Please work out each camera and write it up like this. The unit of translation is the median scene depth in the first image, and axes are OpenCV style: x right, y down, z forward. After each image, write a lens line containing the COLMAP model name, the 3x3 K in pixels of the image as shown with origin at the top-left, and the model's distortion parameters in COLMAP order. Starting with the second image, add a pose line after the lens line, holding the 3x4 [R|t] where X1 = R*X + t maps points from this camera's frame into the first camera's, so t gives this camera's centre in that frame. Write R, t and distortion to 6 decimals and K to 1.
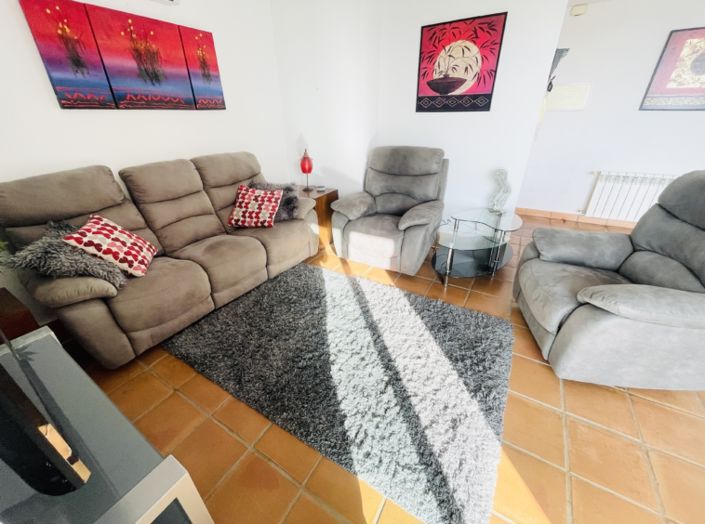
lens RADIAL K [[284.4, 0, 350.5], [0, 284.4, 259.0], [0, 0, 1]] dist [-0.002230, 0.000727]
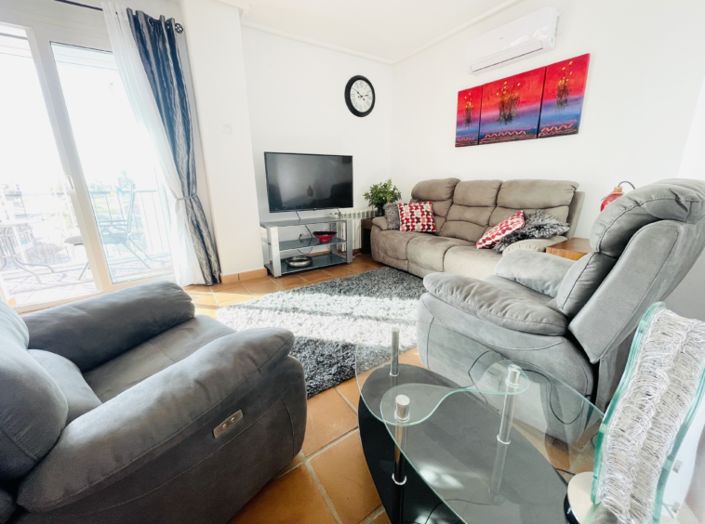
lens RADIAL K [[284.4, 0, 348.7], [0, 284.4, 258.2], [0, 0, 1]] dist [-0.002230, 0.000727]
pose [[-0.418125, 0.266309, -0.868476, 0.803440], [-0.391034, 0.810179, 0.436694, -0.354118], [0.819917, 0.522197, -0.234620, 0.914891]]
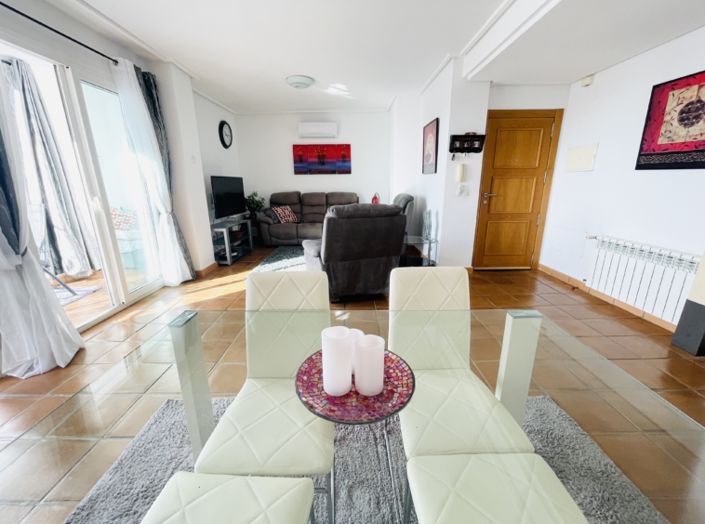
lens RADIAL K [[284.4, 0, 351.7], [0, 284.4, 259.7], [0, 0, 1]] dist [-0.002230, 0.000727]
pose [[0.518006, 0.238959, -0.821321, 1.715777], [-0.385334, 0.922429, 0.025346, 0.040053], [0.763667, 0.303354, 0.569903, -0.066953]]
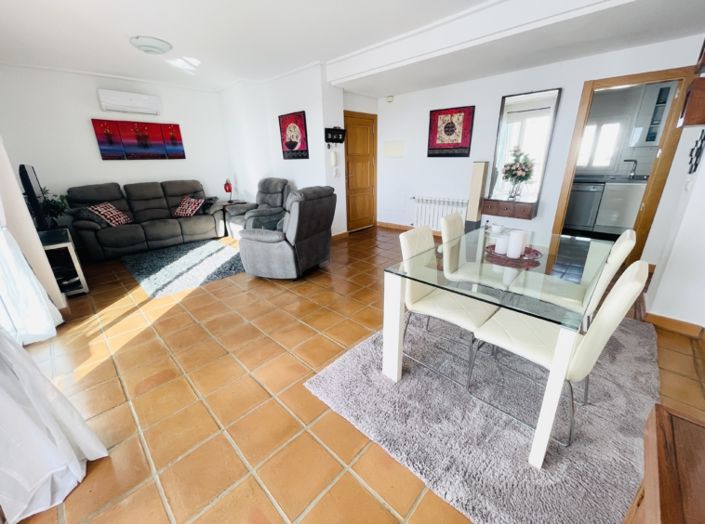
lens RADIAL K [[284.4, 0, 350.7], [0, 284.4, 259.5], [0, 0, 1]] dist [-0.002230, 0.000727]
pose [[0.975017, 0.068984, -0.211146, 1.245859], [-0.094781, 0.988881, -0.114592, 0.304223], [0.200893, 0.131742, 0.970714, -0.638409]]
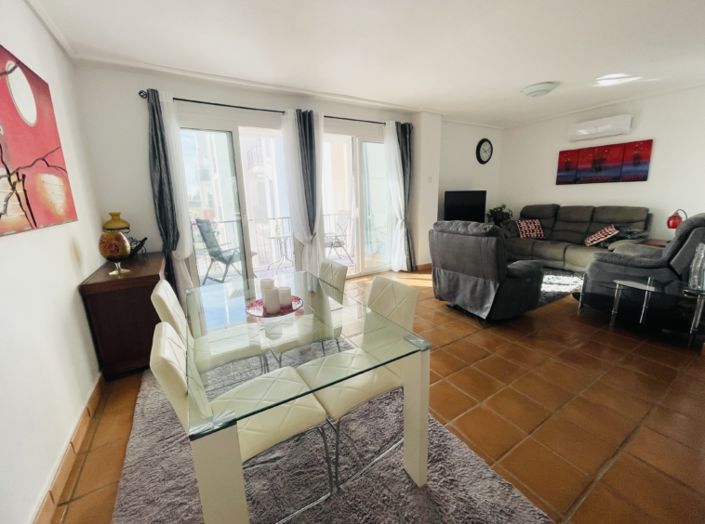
lens RADIAL K [[284.4, 0, 348.3], [0, 284.4, 260.3], [0, 0, 1]] dist [-0.002230, 0.000727]
pose [[-0.467711, 0.227449, -0.854116, 1.953171], [-0.363601, 0.831264, 0.420470, -0.245778], [0.805631, 0.507215, -0.306090, 0.416587]]
